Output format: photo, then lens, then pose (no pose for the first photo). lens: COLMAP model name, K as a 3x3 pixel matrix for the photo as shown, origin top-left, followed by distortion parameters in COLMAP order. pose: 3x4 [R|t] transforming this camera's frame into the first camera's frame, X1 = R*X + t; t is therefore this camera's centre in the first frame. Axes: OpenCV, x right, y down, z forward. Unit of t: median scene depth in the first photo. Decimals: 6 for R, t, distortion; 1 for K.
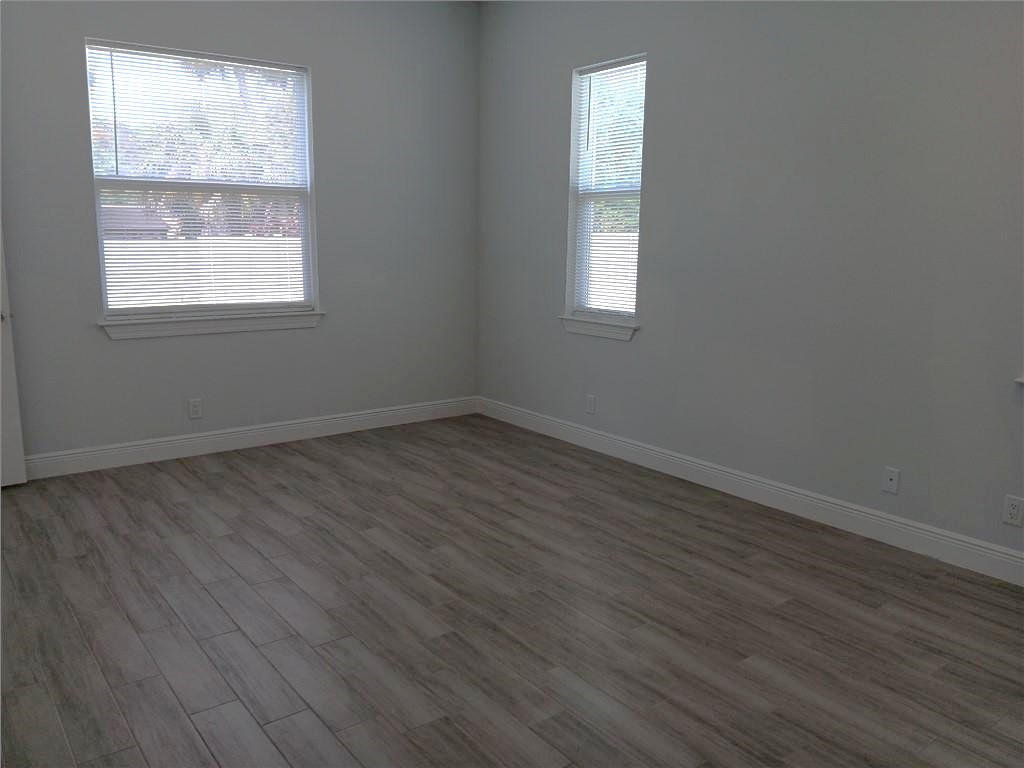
lens RADIAL K [[795.2, 0, 512.0], [0, 795.2, 384.0], [0, 0, 1]] dist [-0.004131, -0.003926]
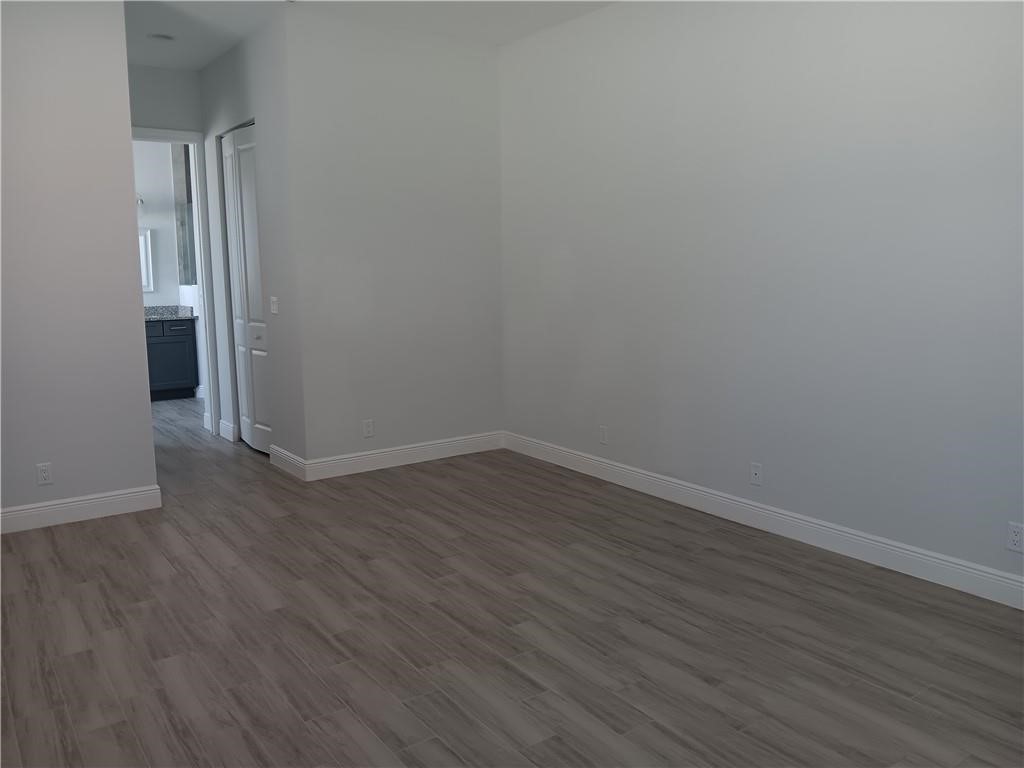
lens RADIAL K [[774.8, 0, 512.0], [0, 774.8, 384.0], [0, 0, 1]] dist [0.035922, -0.005819]
pose [[-0.999777, -0.008739, 0.019234, -0.094625], [-0.001972, 0.945058, 0.326896, -0.377012], [-0.021034, 0.326785, -0.944865, 1.917767]]
